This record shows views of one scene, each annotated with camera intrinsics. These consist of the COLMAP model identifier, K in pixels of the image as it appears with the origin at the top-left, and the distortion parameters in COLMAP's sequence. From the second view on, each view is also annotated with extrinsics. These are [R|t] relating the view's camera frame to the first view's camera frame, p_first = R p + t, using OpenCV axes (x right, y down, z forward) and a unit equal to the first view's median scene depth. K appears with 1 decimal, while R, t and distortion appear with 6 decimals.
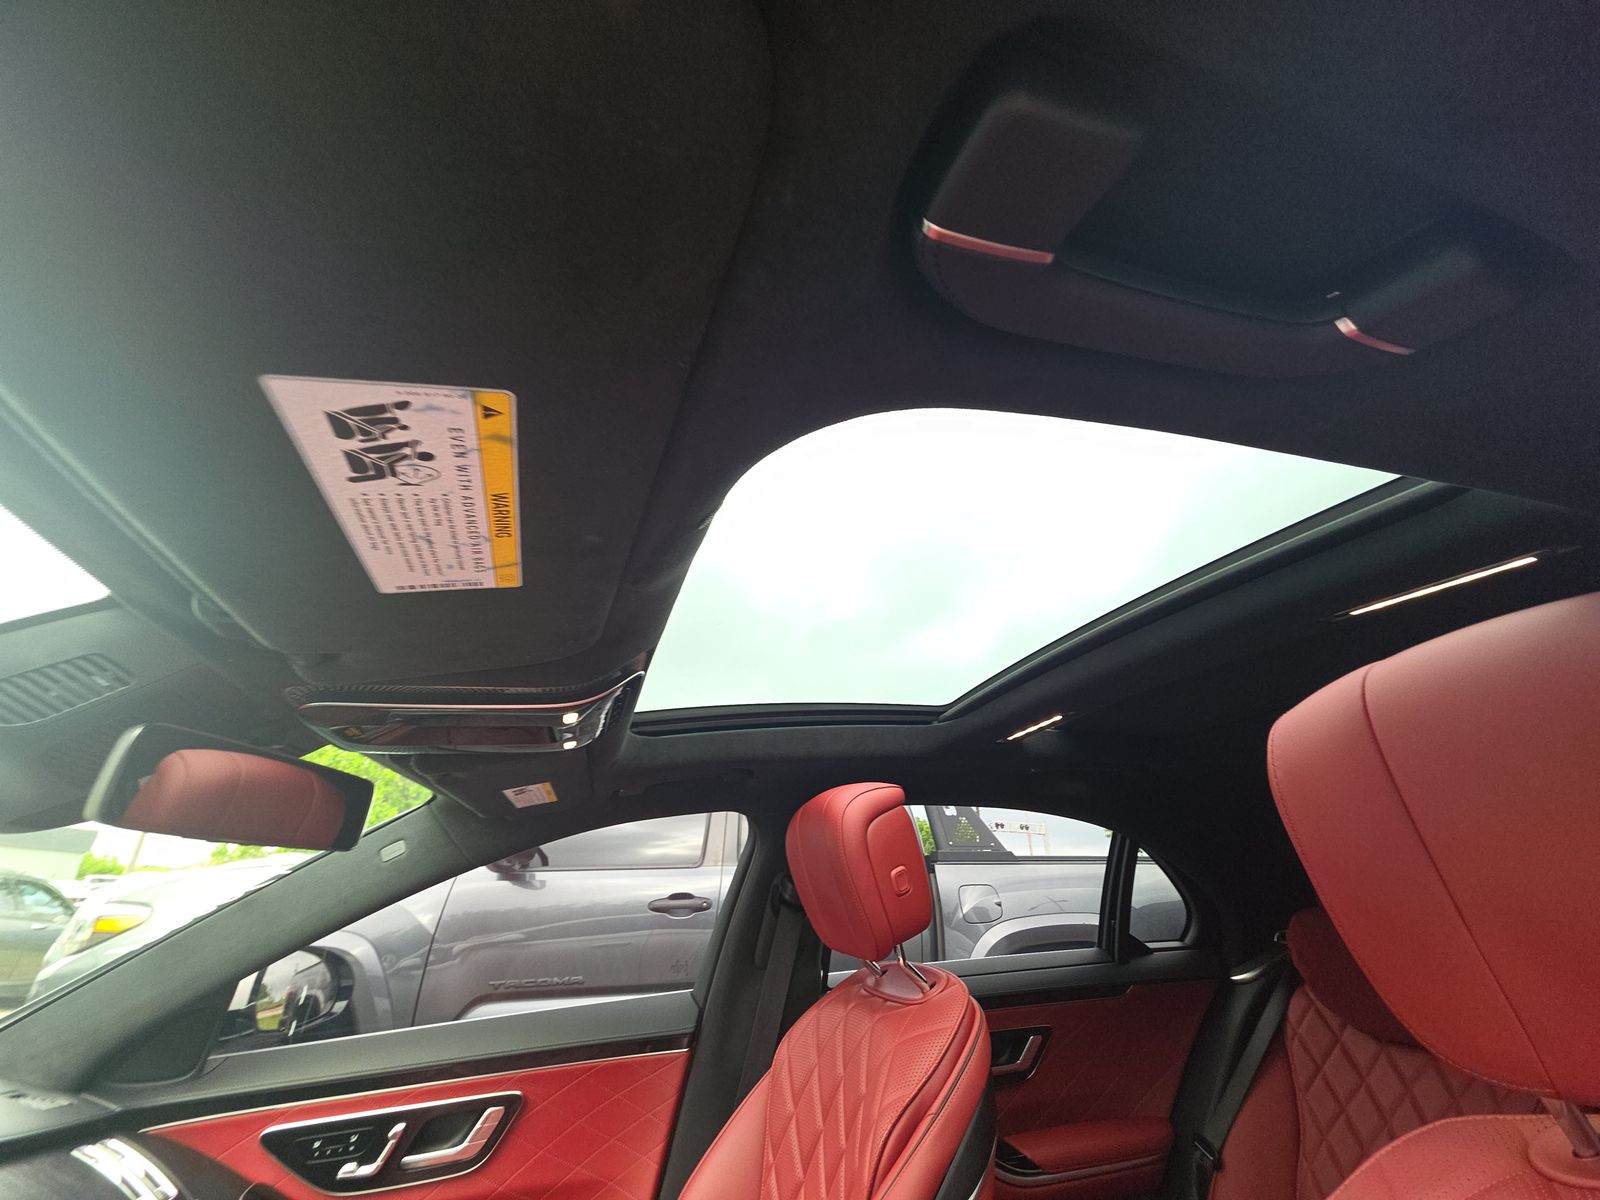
lens RADIAL K [[635.3, 0, 807.1], [0, 635.3, 599.4], [0, 0, 1]] dist [0.001328, -0.000118]
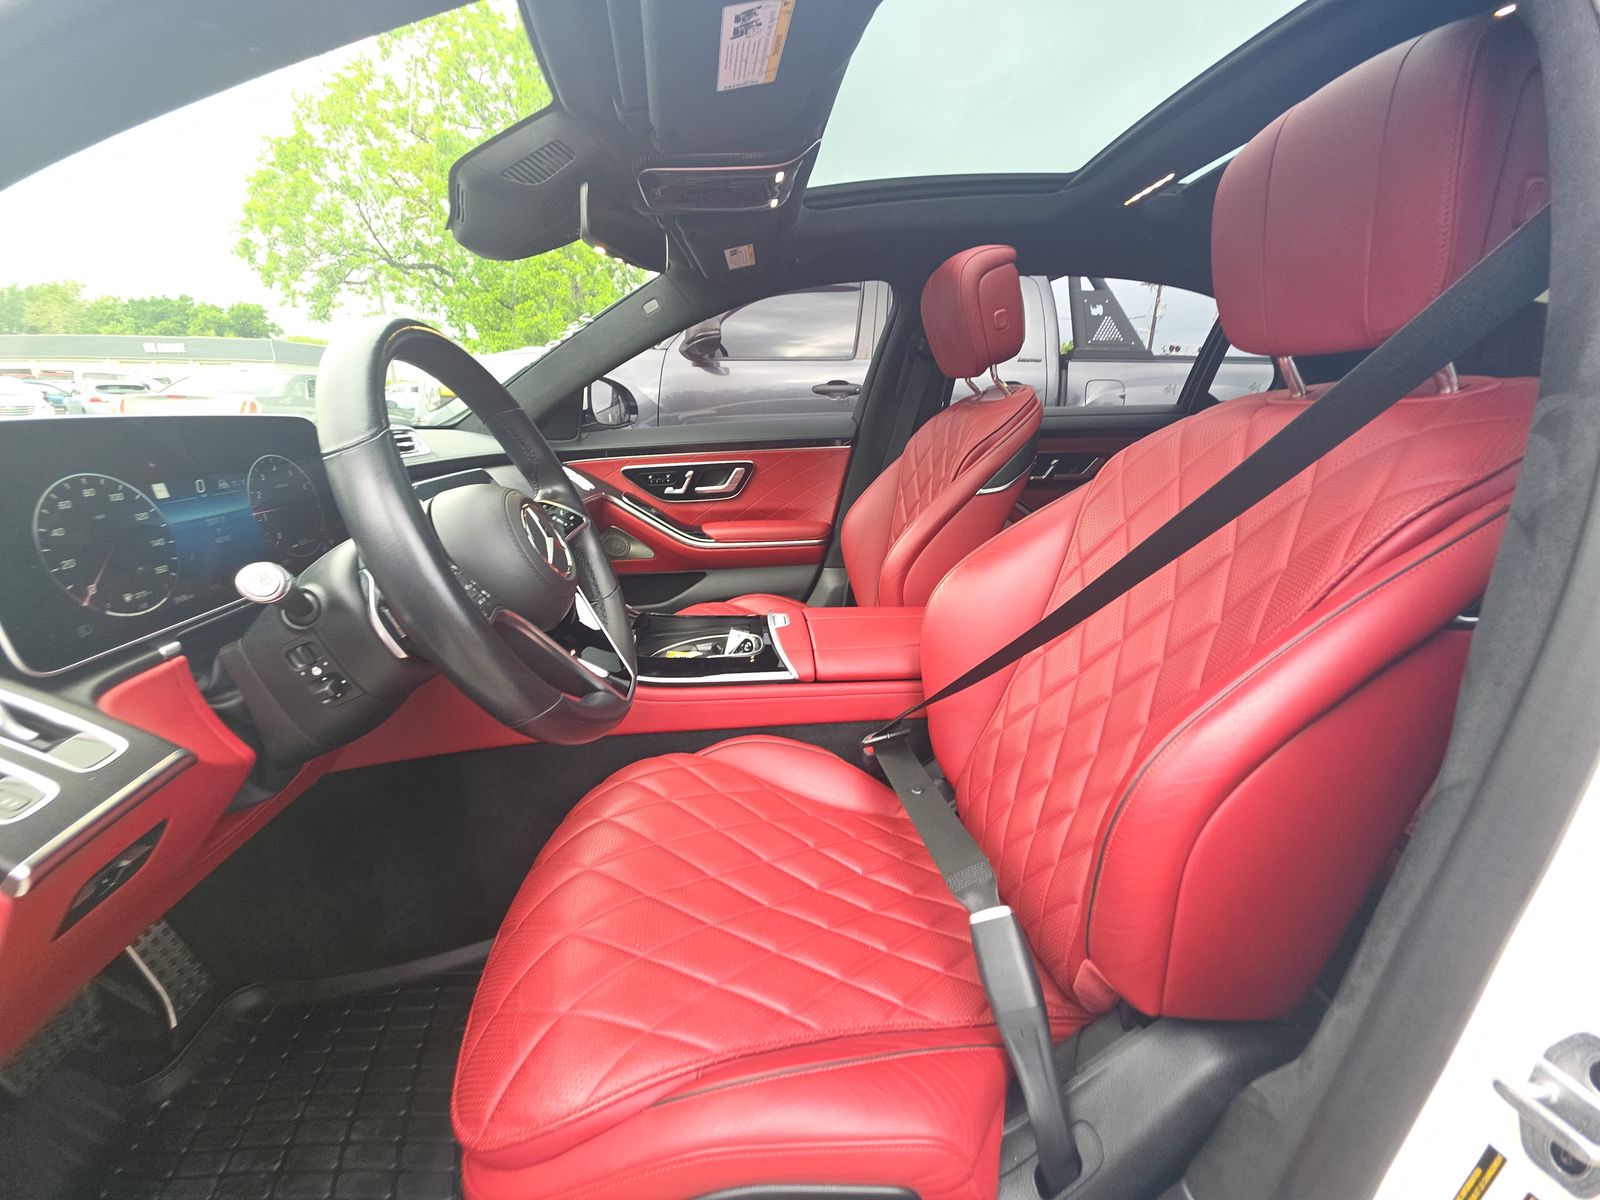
lens RADIAL K [[635.3, 0, 807.7], [0, 635.3, 605.7], [0, 0, 1]] dist [0.001328, -0.000118]
pose [[0.976497, 0.084543, -0.198256, 0.054817], [0.068172, 0.751473, 0.656232, -0.024859], [0.204464, -0.654324, 0.728048, -0.437394]]
